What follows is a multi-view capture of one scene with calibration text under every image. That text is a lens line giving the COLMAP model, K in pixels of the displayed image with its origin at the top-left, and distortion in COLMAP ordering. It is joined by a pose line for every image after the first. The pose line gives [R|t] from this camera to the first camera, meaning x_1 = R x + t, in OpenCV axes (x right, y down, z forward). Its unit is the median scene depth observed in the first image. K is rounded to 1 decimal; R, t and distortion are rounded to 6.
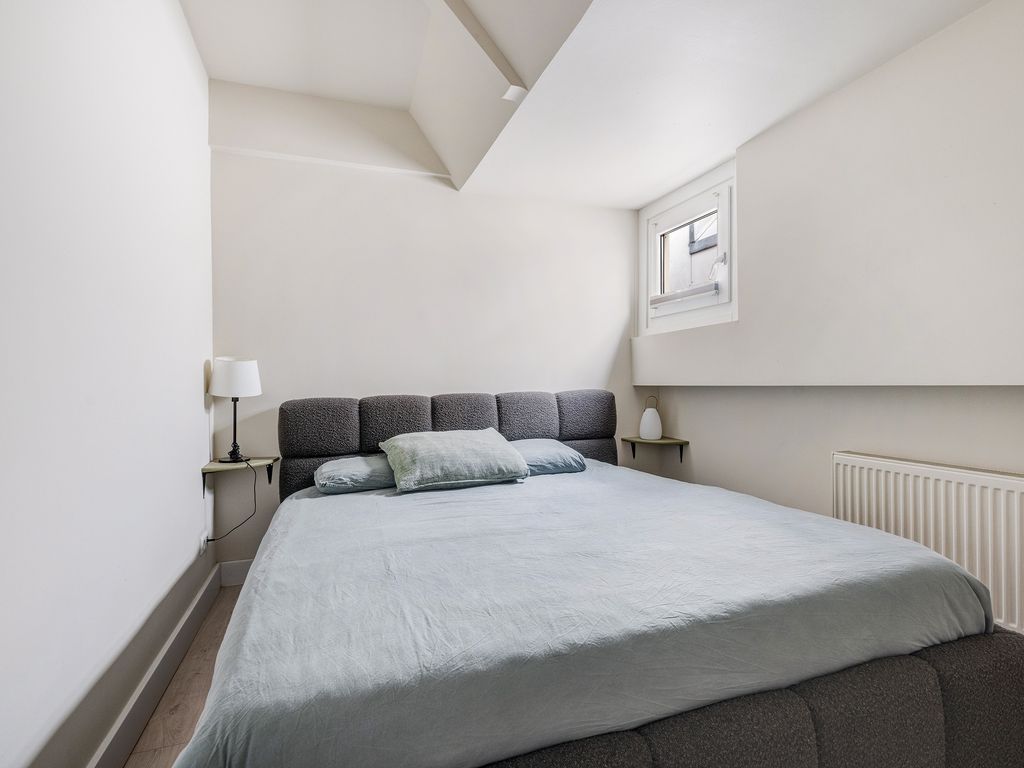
lens RADIAL K [[522.6, 0, 511.1], [0, 522.6, 381.1], [0, 0, 1]] dist [0.004242, -0.000101]
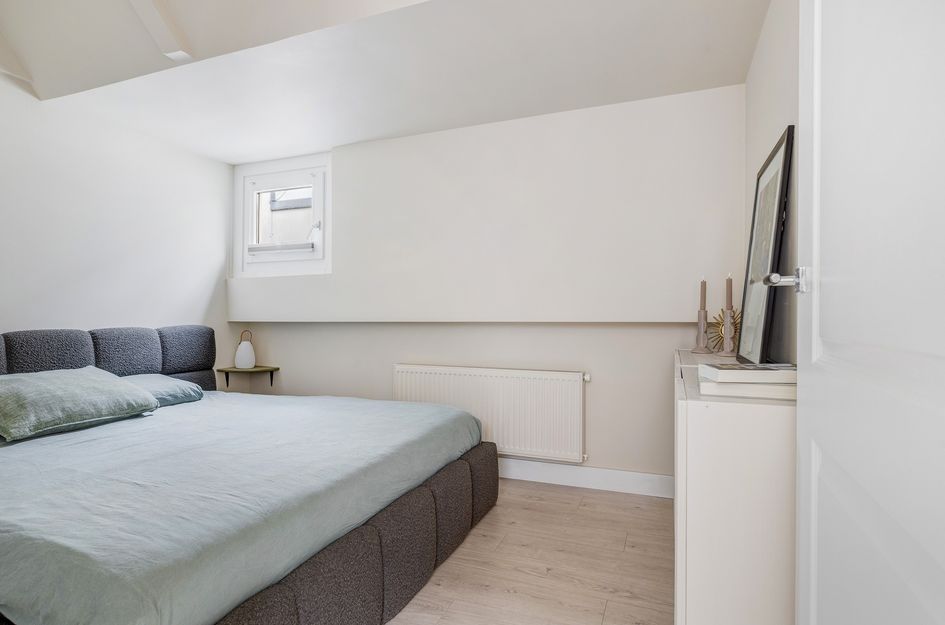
lens RADIAL K [[526.4, 0, 472.2], [0, 526.4, 316.3], [0, 0, 1]] dist [0.008846, 0.001617]
pose [[0.644877, 0.010260, 0.764217, -0.344994], [-0.008049, 0.999946, -0.006633, 0.000810], [-0.764244, -0.001874, 0.644925, -0.148380]]
